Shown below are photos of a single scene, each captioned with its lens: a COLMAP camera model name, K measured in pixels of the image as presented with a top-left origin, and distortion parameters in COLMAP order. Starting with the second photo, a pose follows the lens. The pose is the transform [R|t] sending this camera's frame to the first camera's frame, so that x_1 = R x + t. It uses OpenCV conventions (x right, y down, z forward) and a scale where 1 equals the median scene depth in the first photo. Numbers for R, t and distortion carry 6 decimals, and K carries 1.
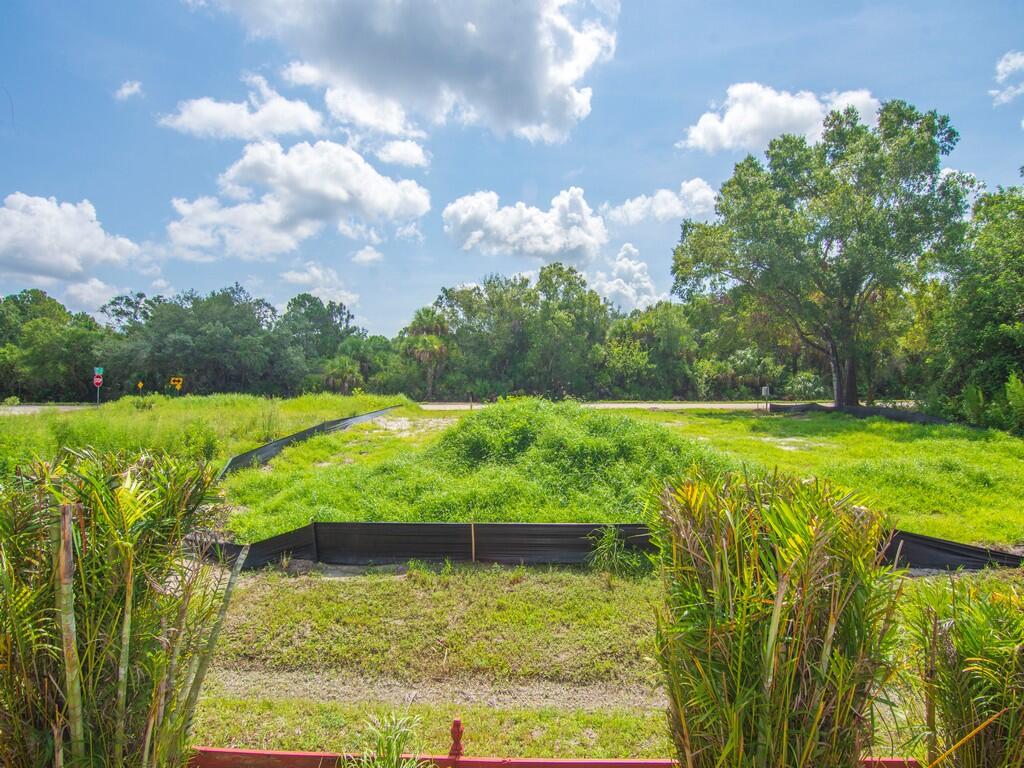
lens RADIAL K [[504.2, 0, 510.4], [0, 504.2, 396.9], [0, 0, 1]] dist [-0.000320, -0.015352]
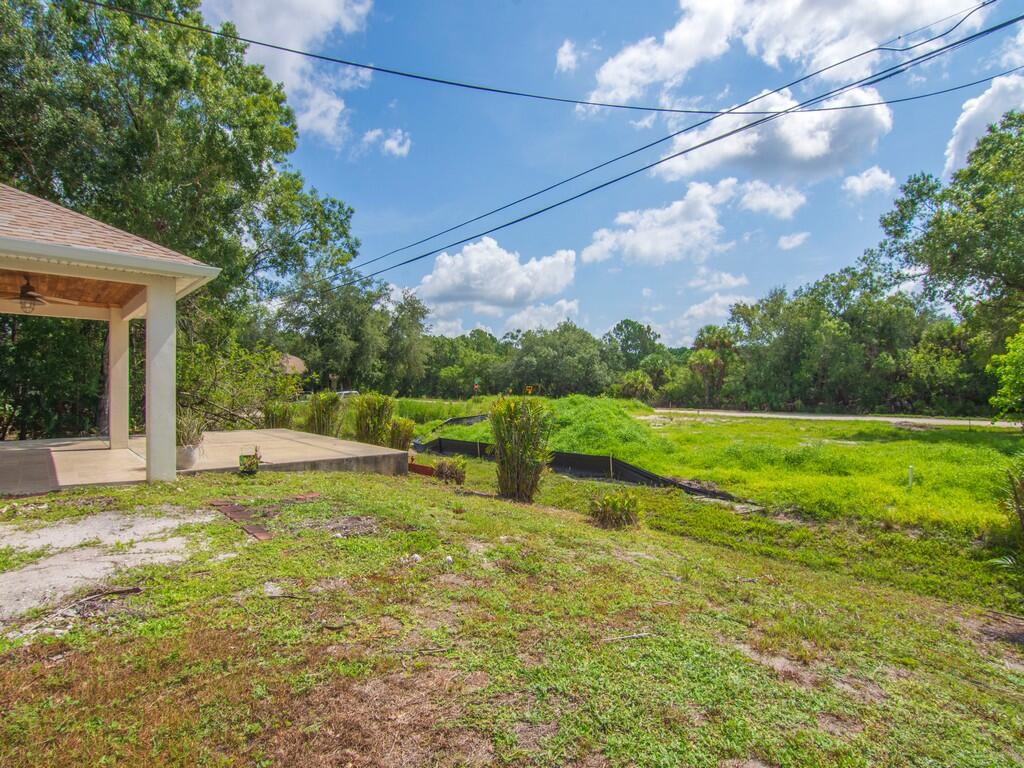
lens RADIAL K [[492.8, 0, 509.7], [0, 492.8, 394.4], [0, 0, 1]] dist [-0.000857, -0.028725]
pose [[0.739516, 0.016988, -0.672924, 0.259502], [-0.035911, 0.999254, -0.014238, 0.007961], [0.672180, 0.034695, 0.739574, -0.102770]]
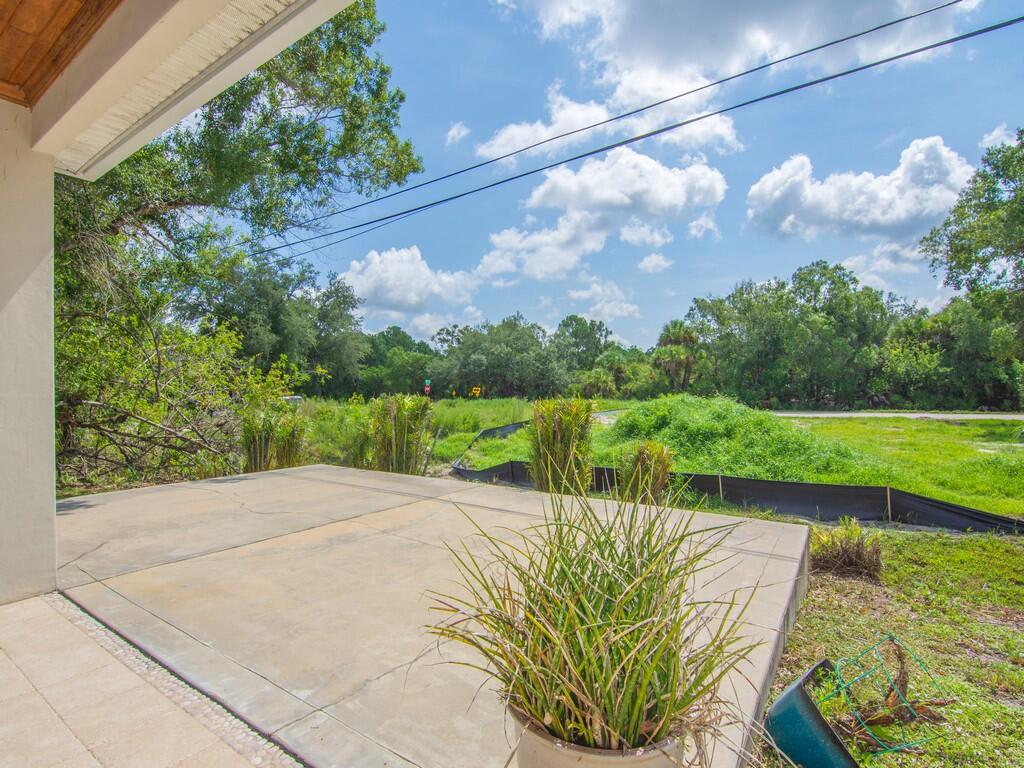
lens RADIAL K [[504.2, 0, 510.4], [0, 504.2, 396.9], [0, 0, 1]] dist [-0.000320, -0.015352]
pose [[0.859931, 0.002002, -0.510407, 0.081843], [-0.014051, 0.999706, -0.019751, 0.010172], [0.510218, 0.024156, 0.859706, -0.083164]]
